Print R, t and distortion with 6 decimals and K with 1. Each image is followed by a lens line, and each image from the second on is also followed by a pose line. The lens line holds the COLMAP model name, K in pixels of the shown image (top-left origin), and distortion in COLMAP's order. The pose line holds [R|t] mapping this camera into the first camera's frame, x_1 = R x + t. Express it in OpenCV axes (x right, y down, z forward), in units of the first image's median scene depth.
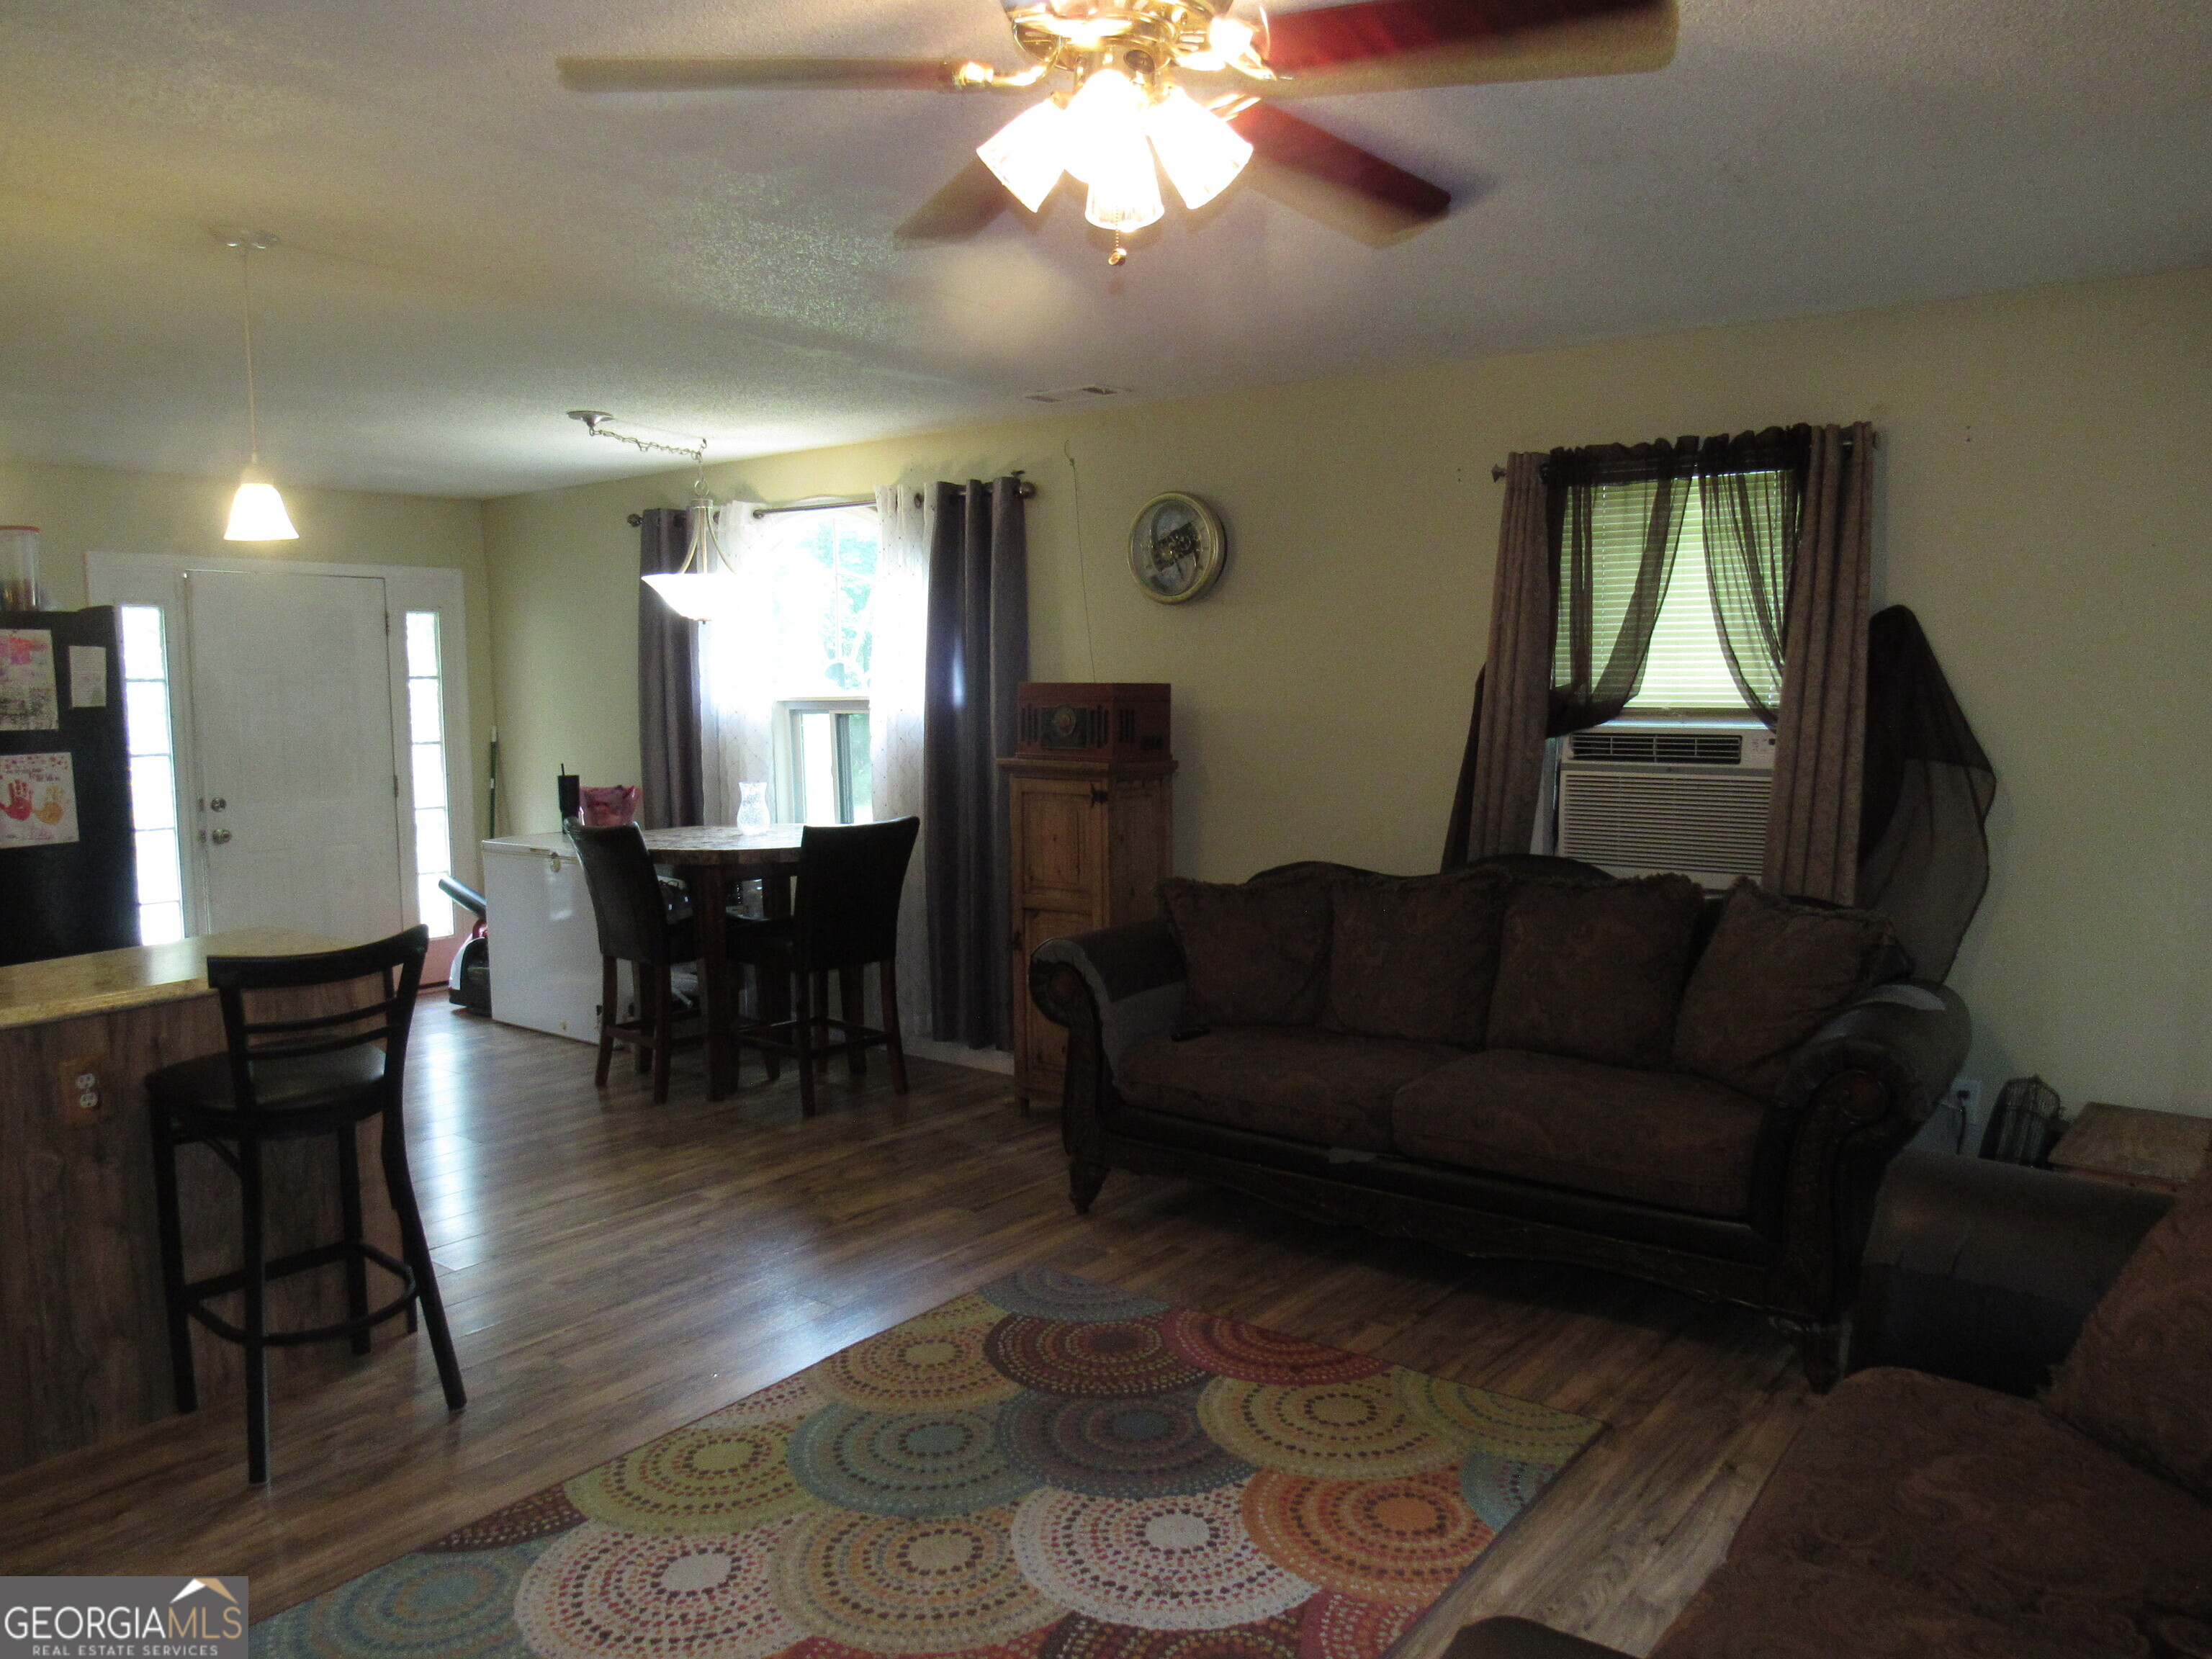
lens RADIAL K [[1594.2, 0, 1106.0], [0, 1594.2, 829.5], [0, 0, 1]] dist [-0.018750, 0.000398]
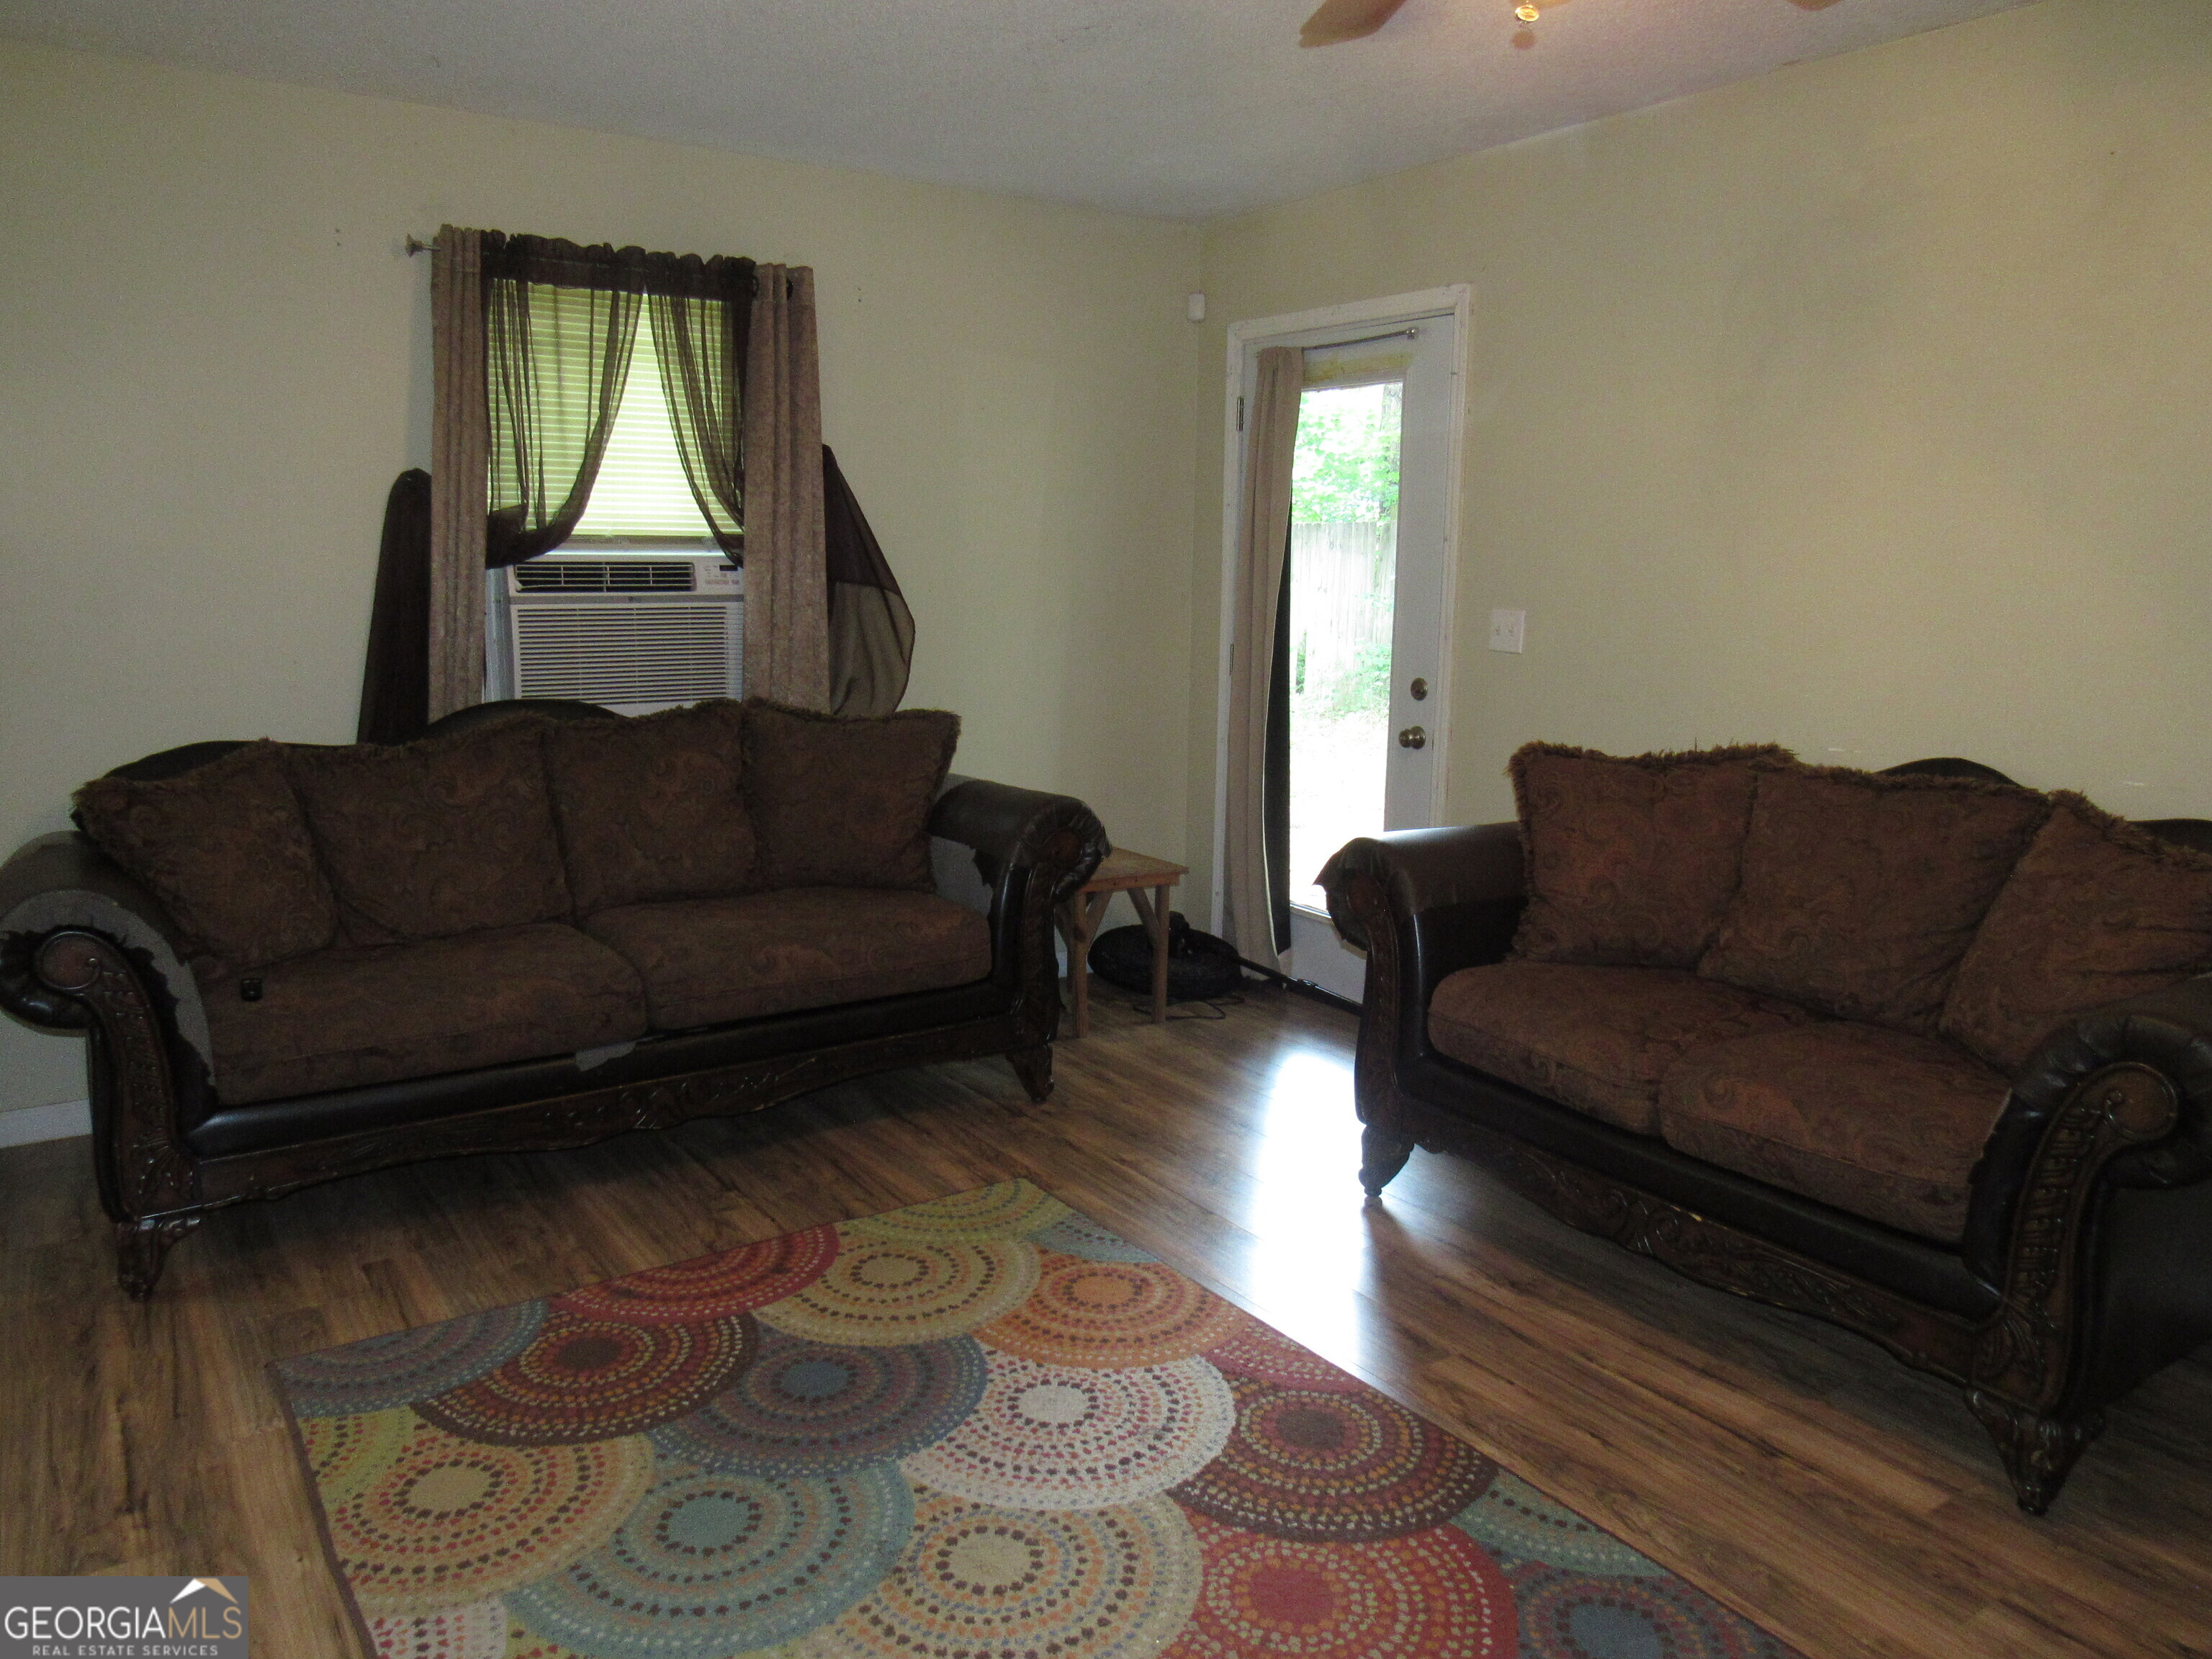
lens RADIAL K [[1594.2, 0, 1106.0], [0, 1594.2, 829.5], [0, 0, 1]] dist [-0.018750, 0.000398]
pose [[0.312187, -0.148646, 0.938320, -0.483018], [0.079560, 0.988304, 0.130094, -0.002175], [-0.946684, 0.034039, 0.320362, 0.423175]]
